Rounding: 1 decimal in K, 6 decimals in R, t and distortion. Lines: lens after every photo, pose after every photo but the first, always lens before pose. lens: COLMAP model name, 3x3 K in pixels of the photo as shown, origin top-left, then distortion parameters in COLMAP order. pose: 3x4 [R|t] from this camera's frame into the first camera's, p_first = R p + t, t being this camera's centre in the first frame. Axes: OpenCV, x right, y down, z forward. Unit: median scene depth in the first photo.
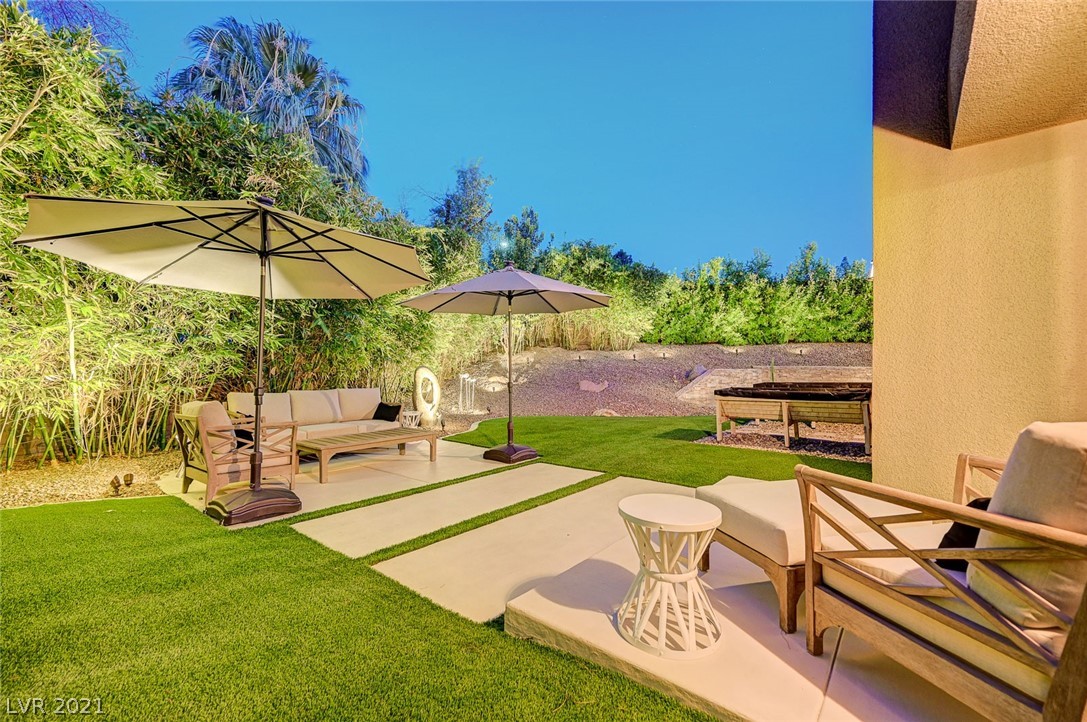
lens RADIAL K [[430.9, 0, 542.2], [0, 430.9, 359.1], [0, 0, 1]] dist [0.001165, -0.000508]
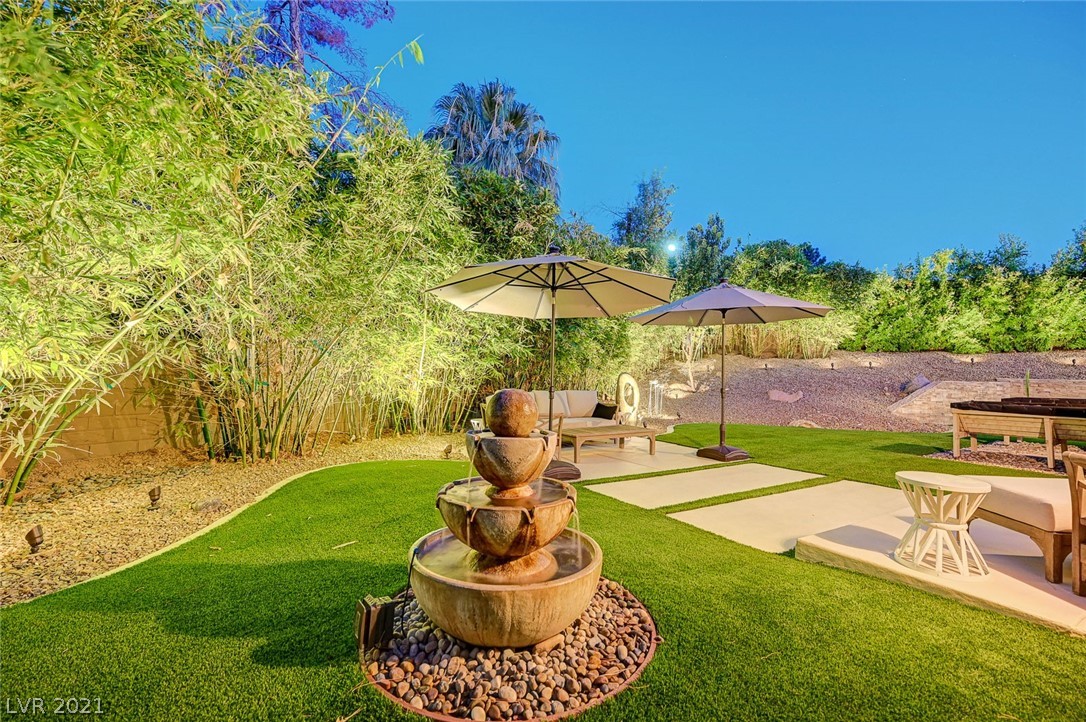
lens RADIAL K [[456.2, 0, 544.5], [0, 456.2, 366.4], [0, 0, 1]] dist [0.005216, -0.000093]
pose [[0.950317, 0.011572, -0.311068, -0.093741], [-0.011011, 0.999933, 0.003559, -0.000835], [0.311088, 0.000043, 0.950381, -0.159787]]
